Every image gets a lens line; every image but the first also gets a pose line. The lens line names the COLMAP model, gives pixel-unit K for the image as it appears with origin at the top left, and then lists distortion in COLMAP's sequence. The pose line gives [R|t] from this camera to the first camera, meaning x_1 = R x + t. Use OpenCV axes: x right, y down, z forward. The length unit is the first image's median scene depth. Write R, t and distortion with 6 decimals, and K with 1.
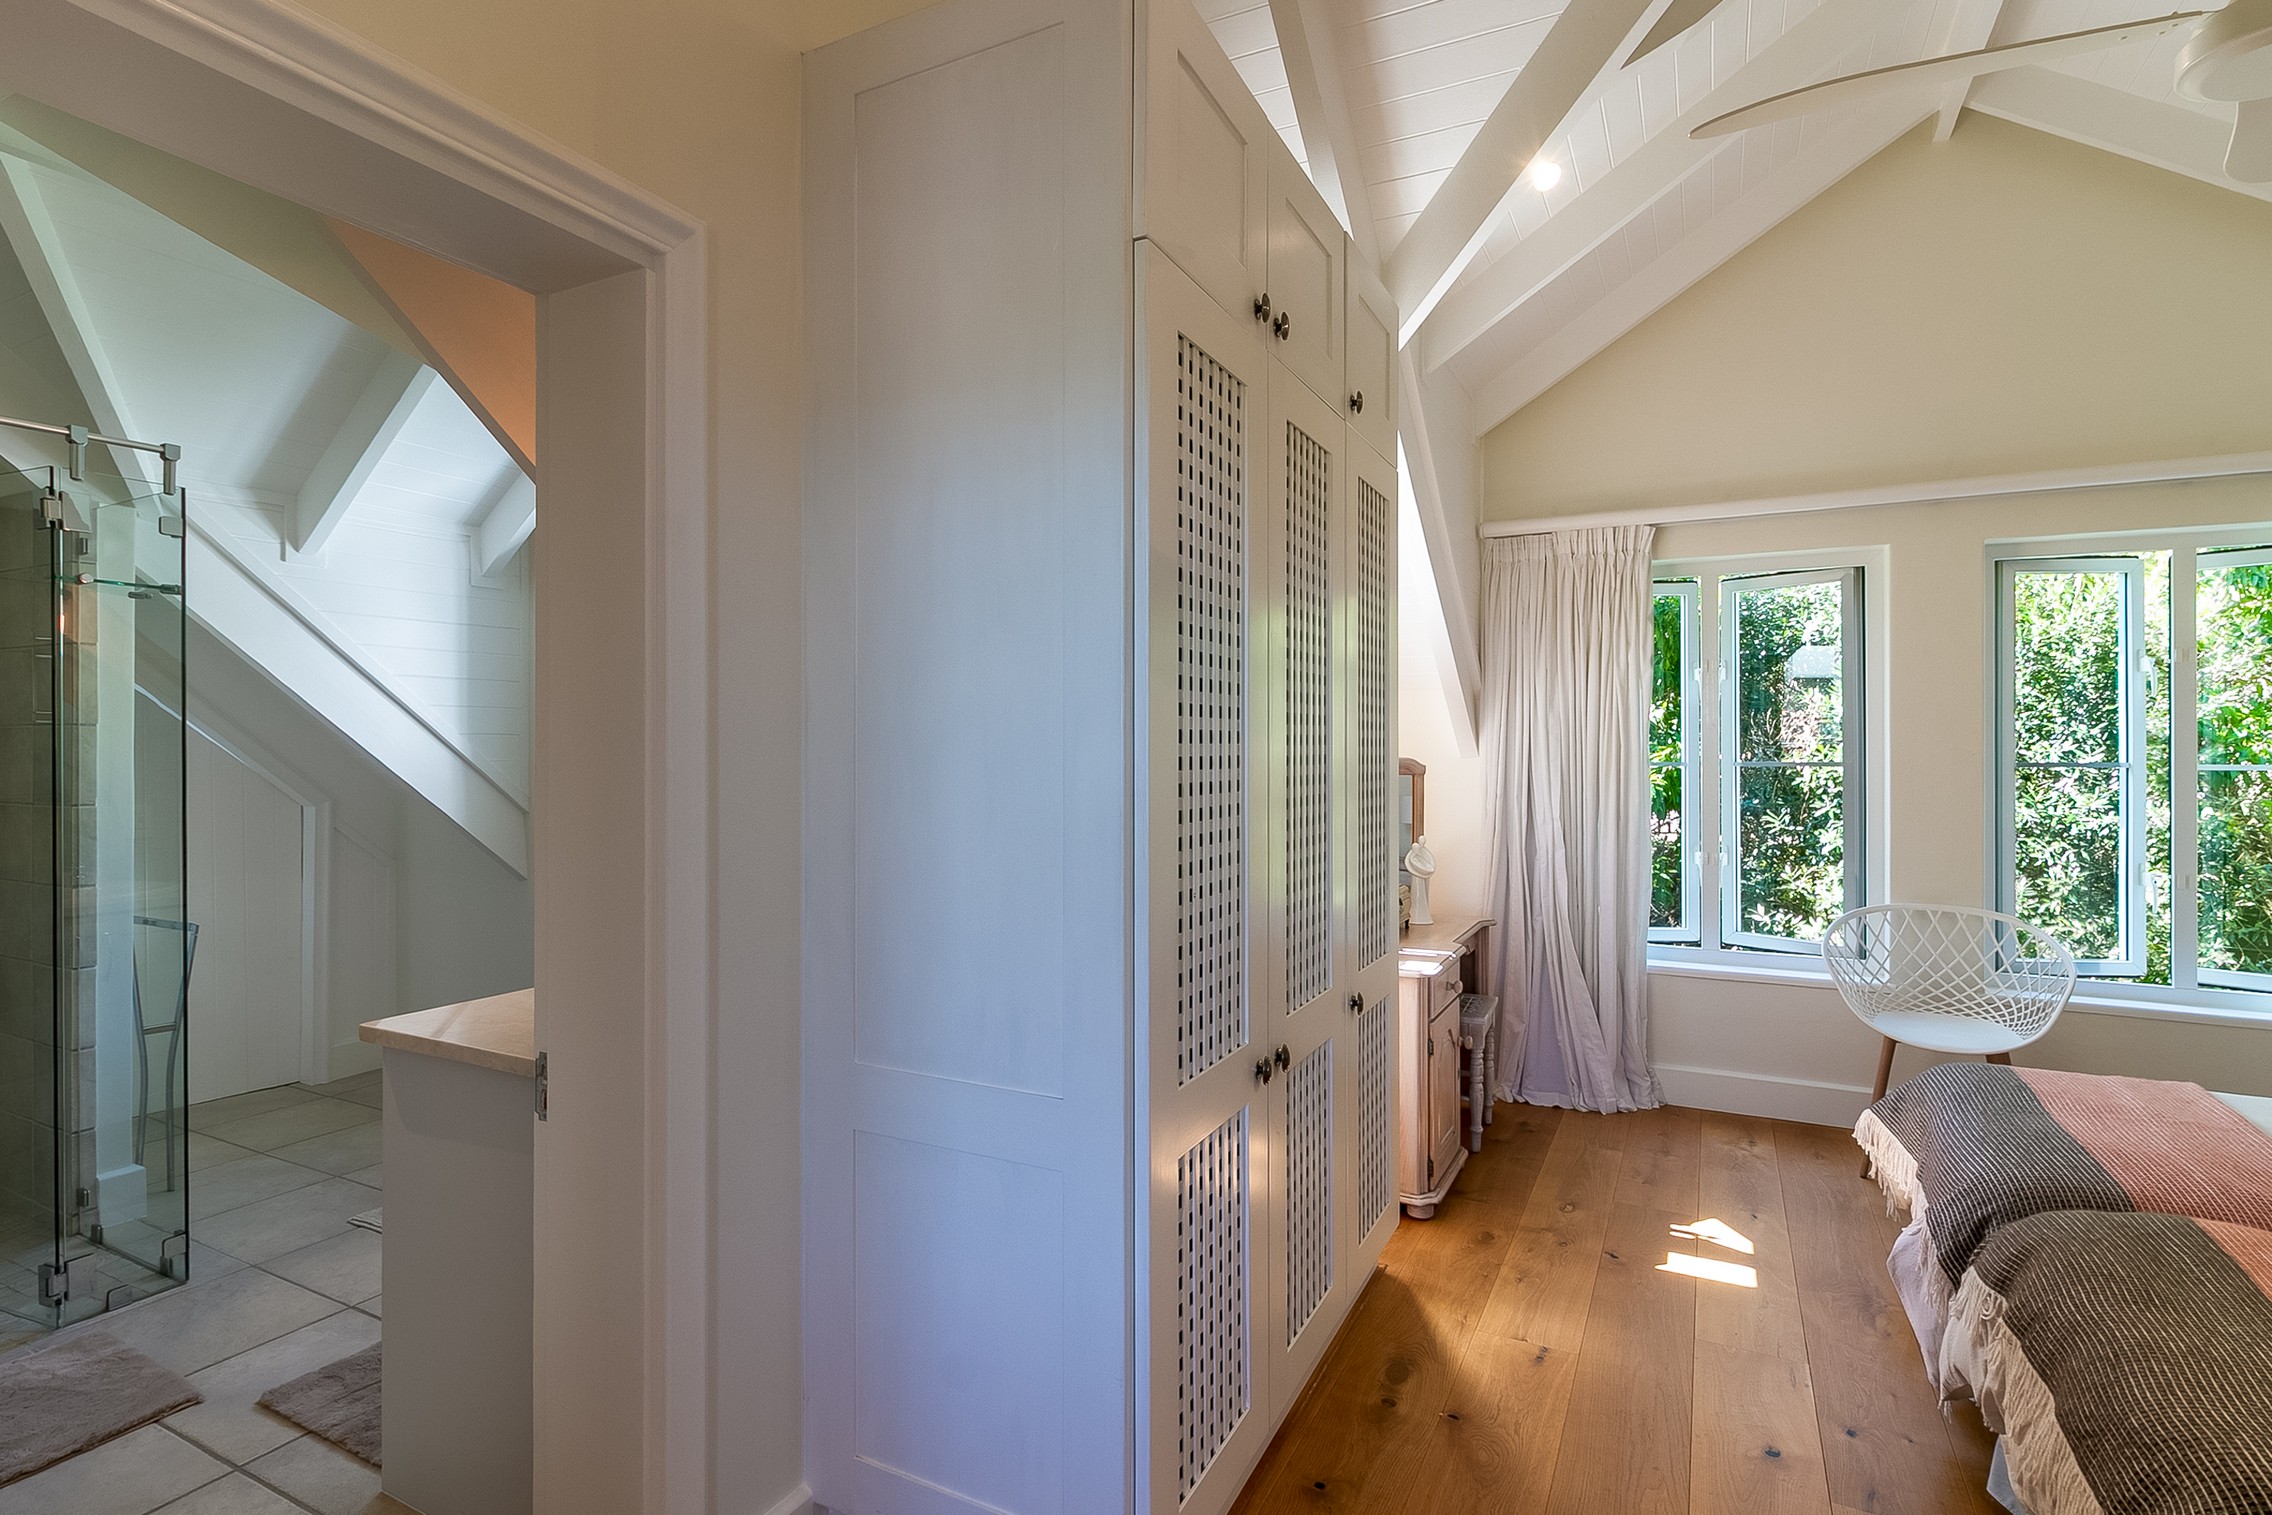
lens RADIAL K [[1159.7, 0, 1136.0], [0, 1159.7, 757.5], [0, 0, 1]] dist [0.001306, -0.000040]
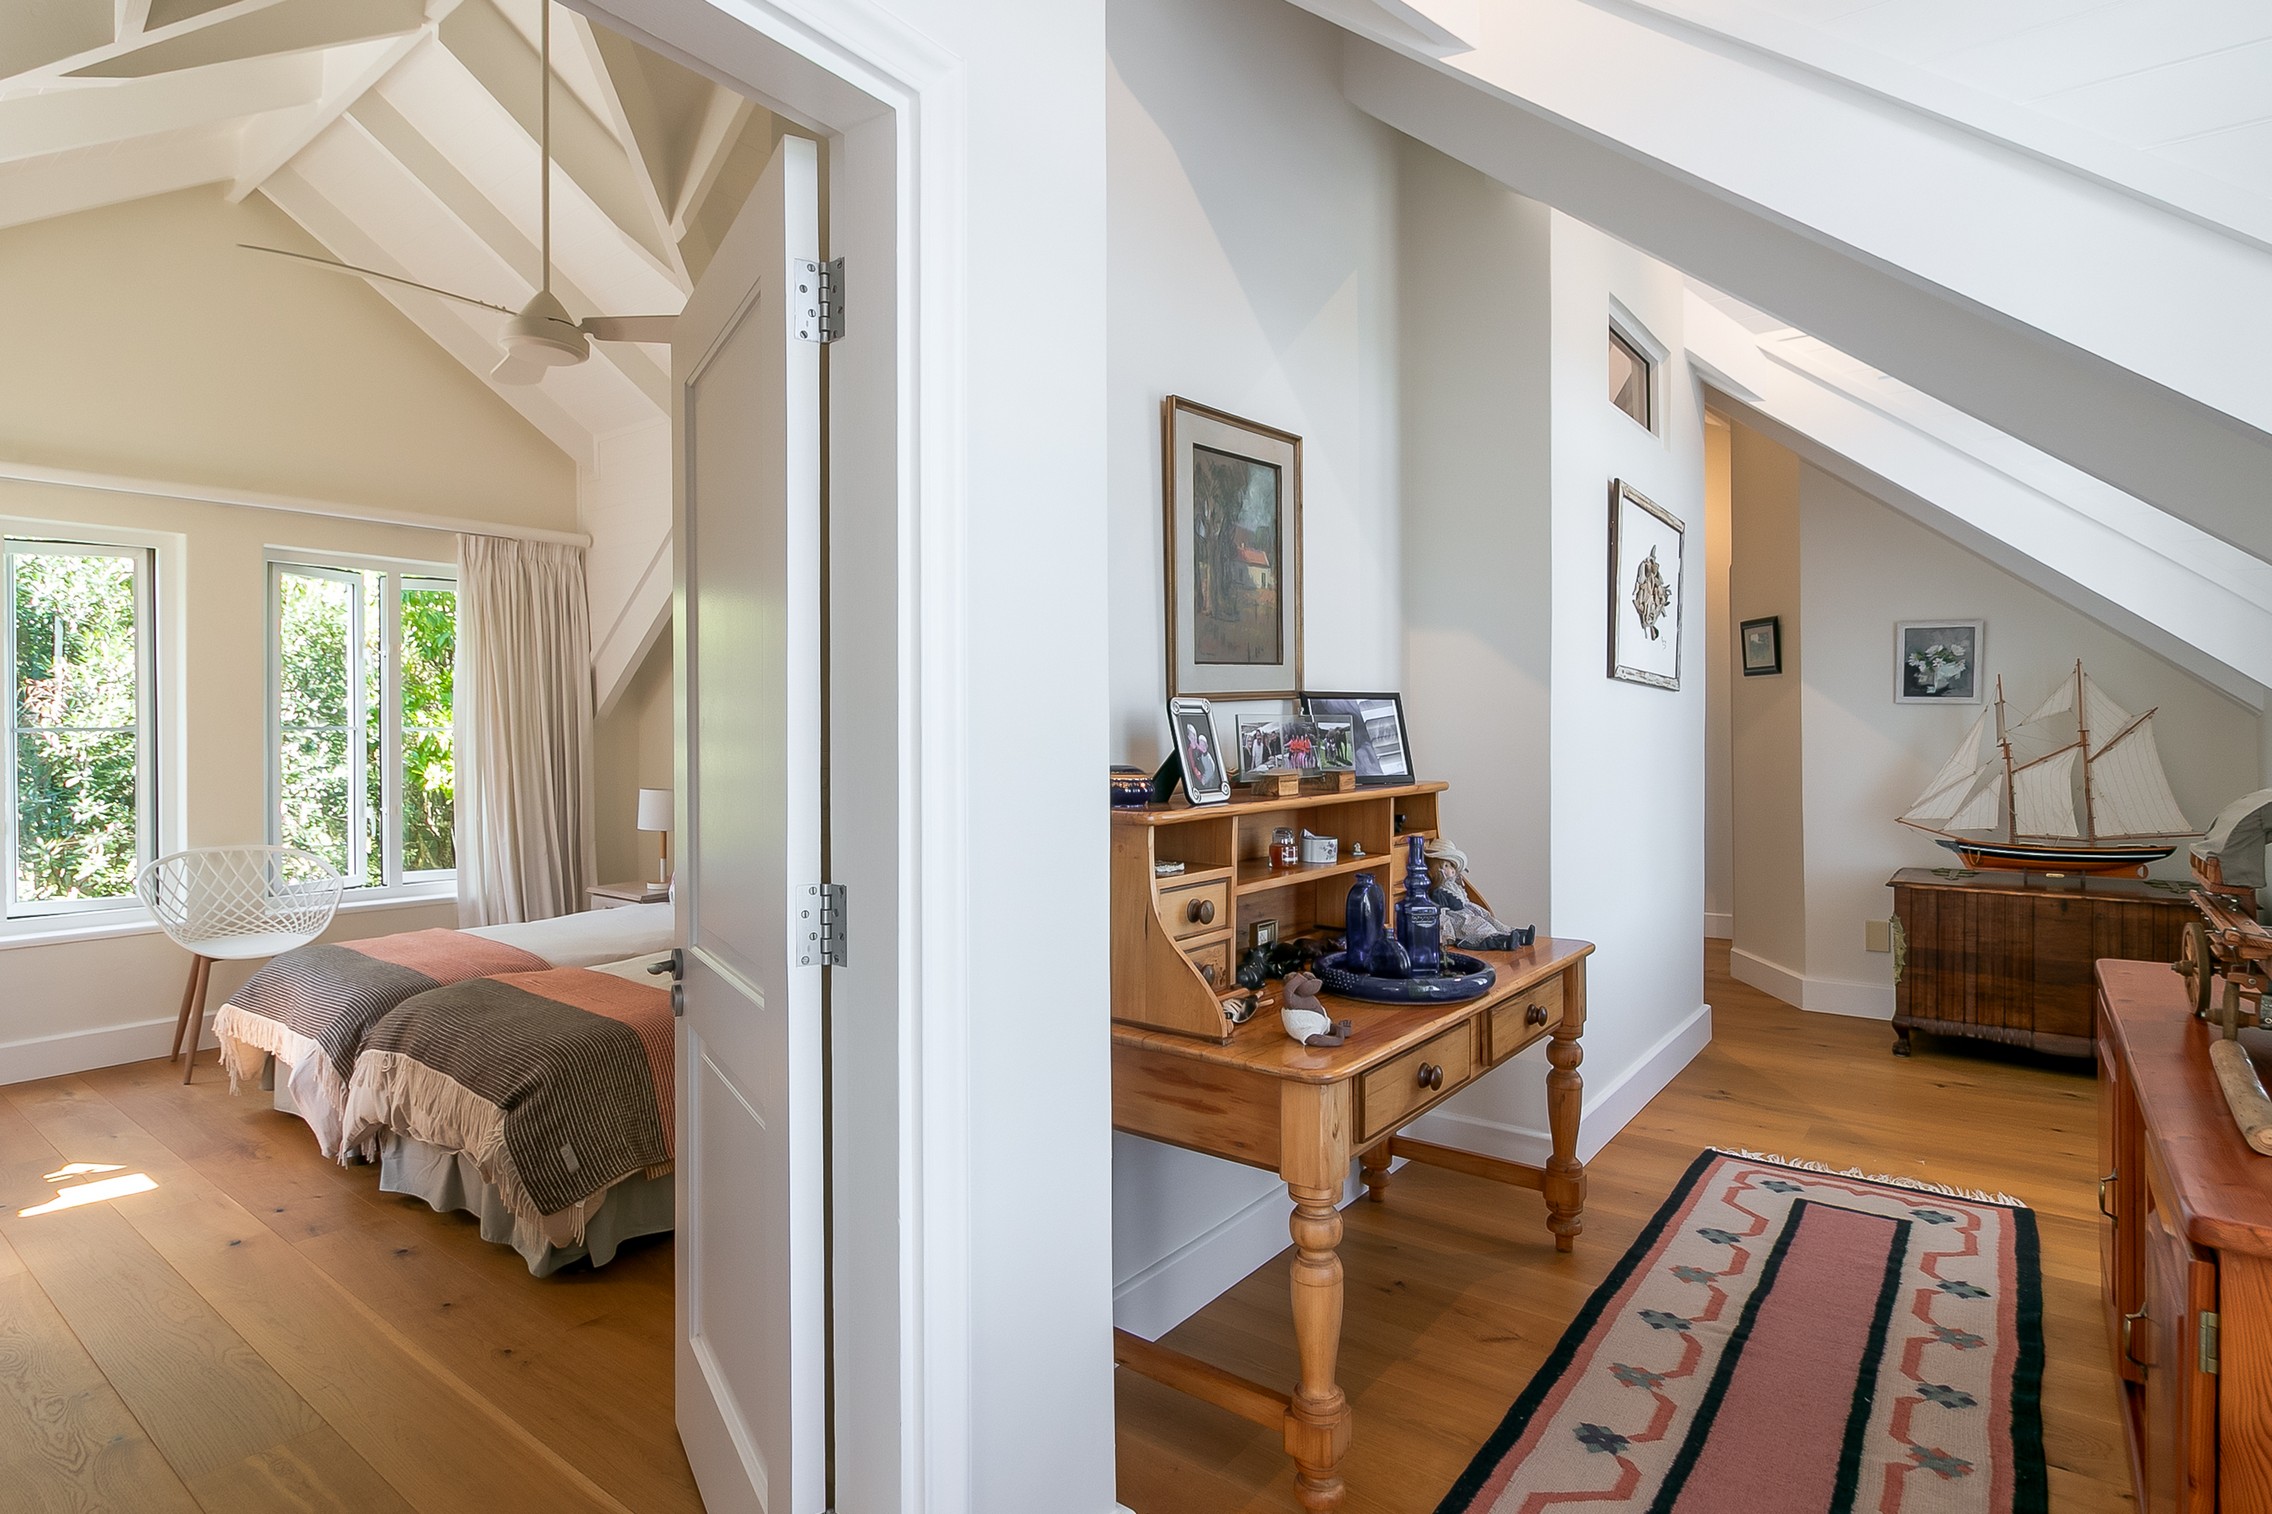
lens RADIAL K [[1143.9, 0, 1136.0], [0, 1143.9, 757.0], [0, 0, 1]] dist [-0.071484, -0.000141]
pose [[0.176211, -0.014677, 0.984243, -0.234124], [0.002718, 0.999892, 0.014424, 0.022876], [-0.984349, 0.000134, 0.176232, -0.106017]]
